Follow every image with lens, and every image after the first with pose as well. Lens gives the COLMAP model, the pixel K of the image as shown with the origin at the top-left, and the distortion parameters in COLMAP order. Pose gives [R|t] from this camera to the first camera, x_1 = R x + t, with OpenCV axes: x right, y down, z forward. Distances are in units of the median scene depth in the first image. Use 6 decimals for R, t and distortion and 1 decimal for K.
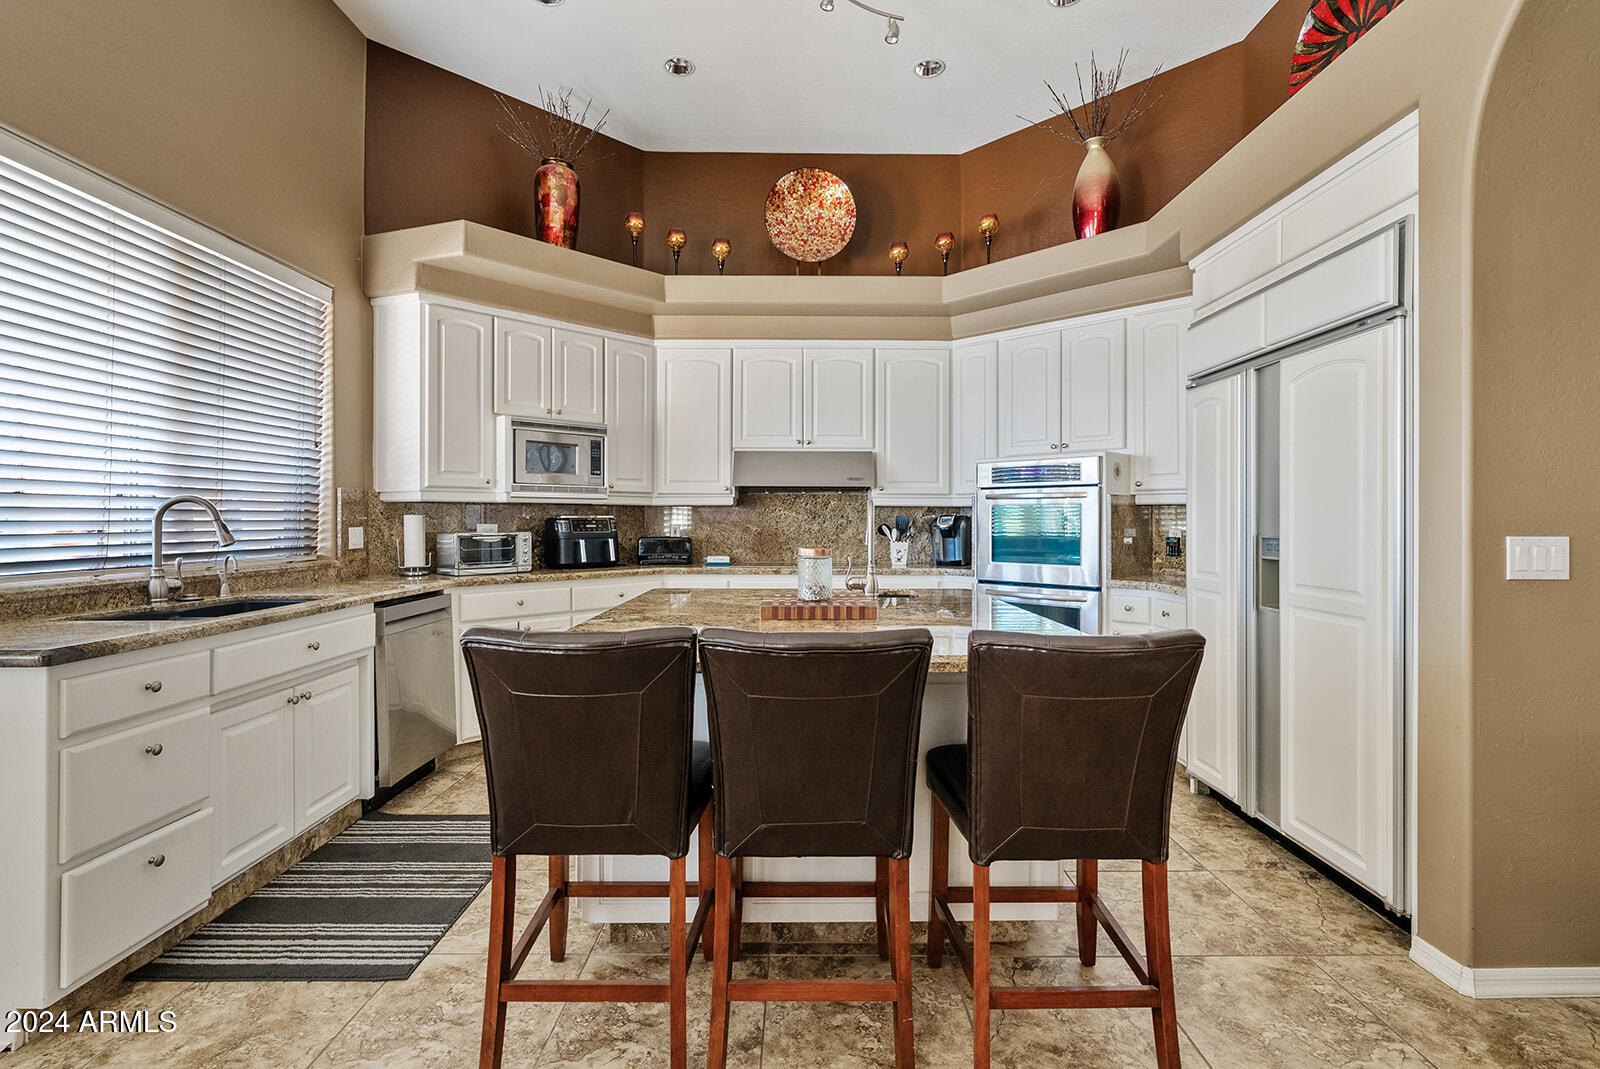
lens RADIAL K [[744.2, 0, 808.2], [0, 744.2, 502.8], [0, 0, 1]] dist [-0.000224, 0.000044]
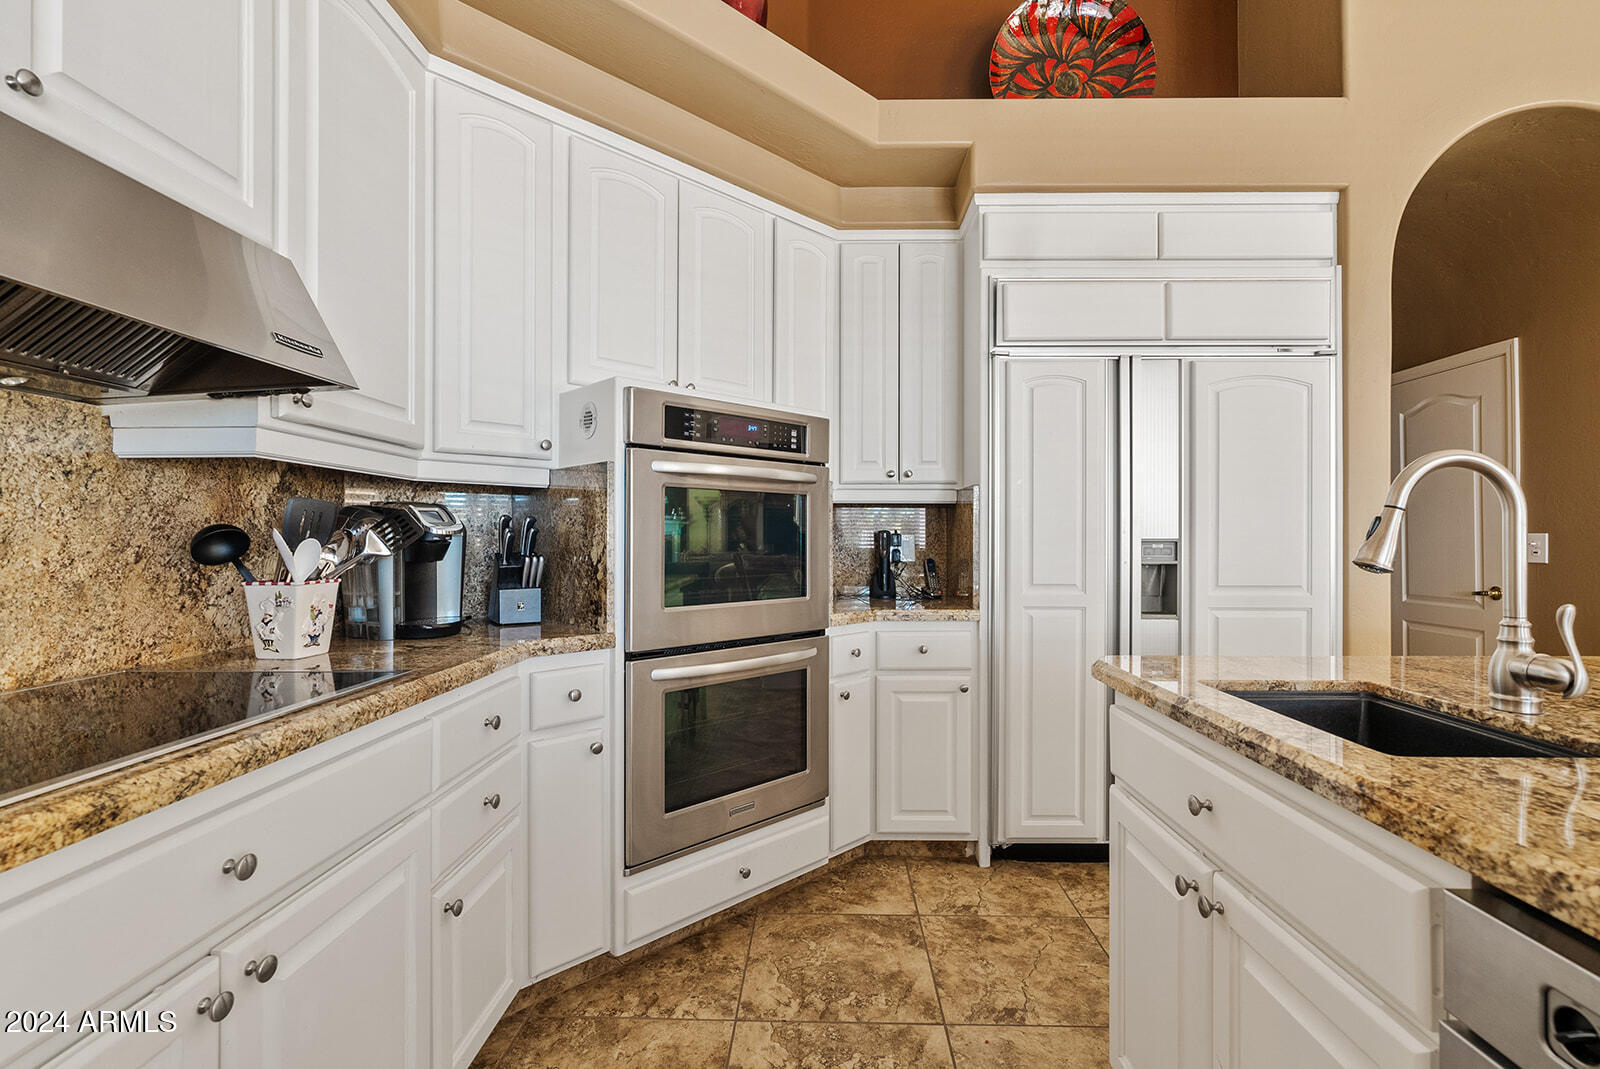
lens RADIAL K [[735.2, 0, 800.0], [0, 735.2, 534.5], [0, 0, 1]] dist [-0.000486, 0.000177]
pose [[0.026002, 0.000842, 0.999662, -0.203245], [-0.024614, 0.999697, -0.000202, 0.031474], [-0.999359, -0.024601, 0.026015, 0.894860]]
